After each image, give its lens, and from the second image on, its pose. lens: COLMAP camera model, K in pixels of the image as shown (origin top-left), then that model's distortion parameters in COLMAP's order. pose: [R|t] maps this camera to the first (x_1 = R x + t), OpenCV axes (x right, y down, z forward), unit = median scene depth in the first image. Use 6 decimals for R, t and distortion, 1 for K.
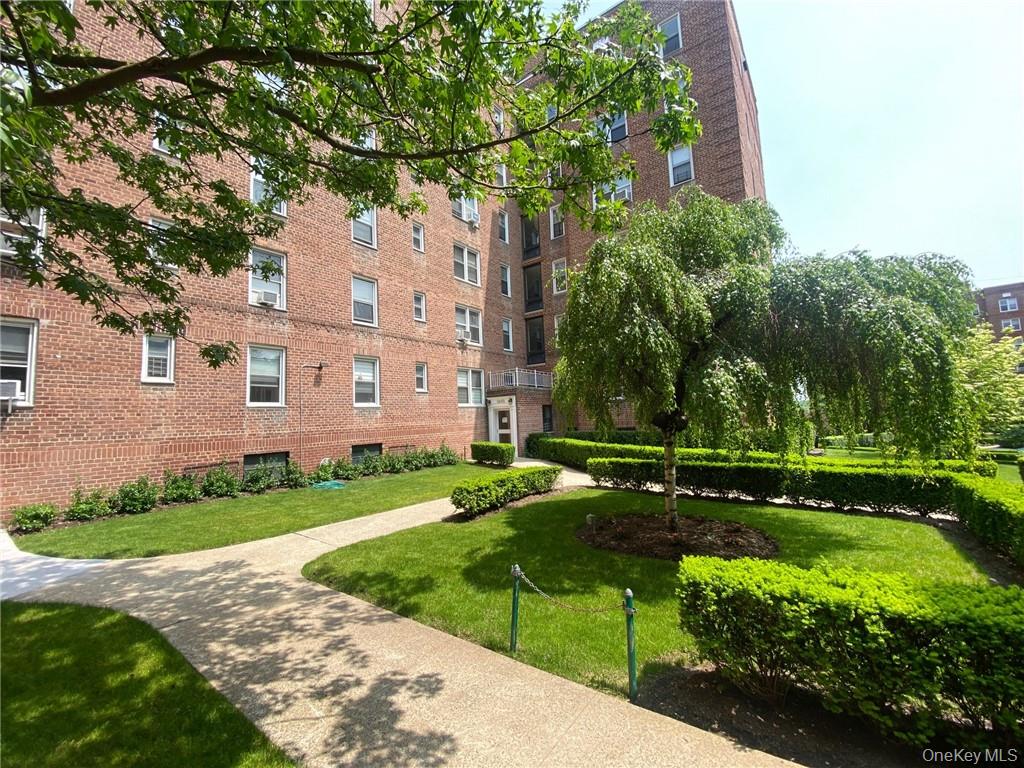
lens RADIAL K [[400.0, 0, 505.4], [0, 400.0, 383.2], [0, 0, 1]] dist [0.000518, -0.000049]
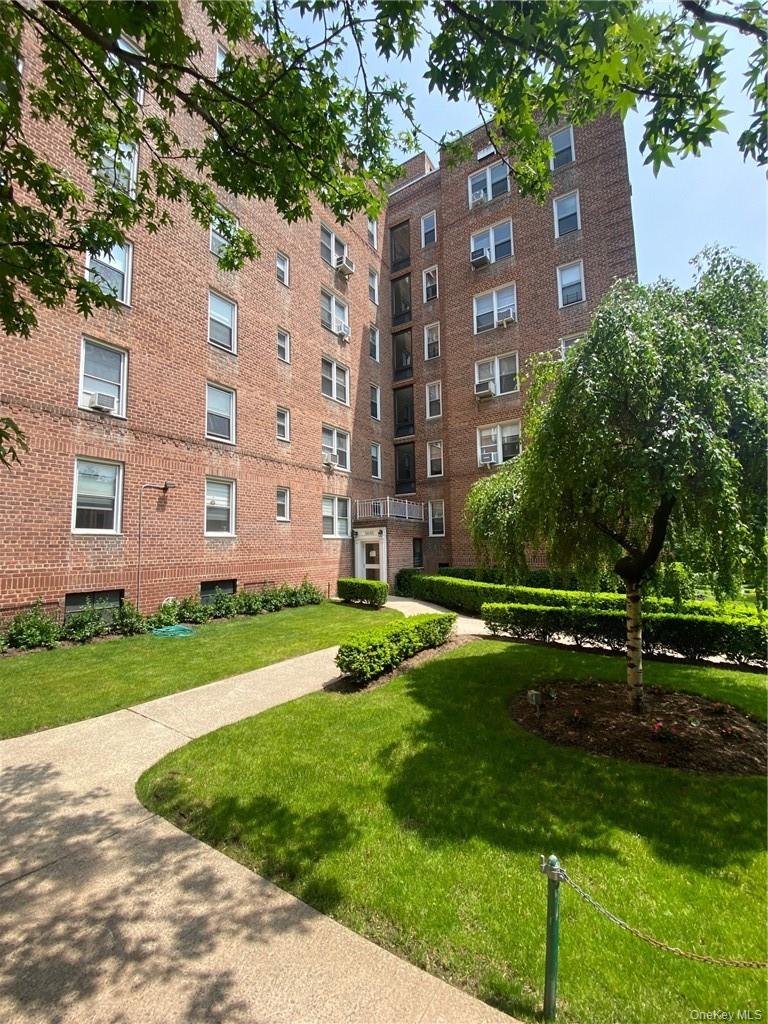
lens RADIAL K [[404.0, 0, 384.0], [0, 404.0, 512.0], [0, 0, 1]] dist [-0.000271, -0.010030]
pose [[0.997115, 0.028567, 0.070332, -0.075630], [-0.028350, 0.999590, -0.004070, 0.000110], [-0.070419, 0.002065, 0.997515, 0.145658]]
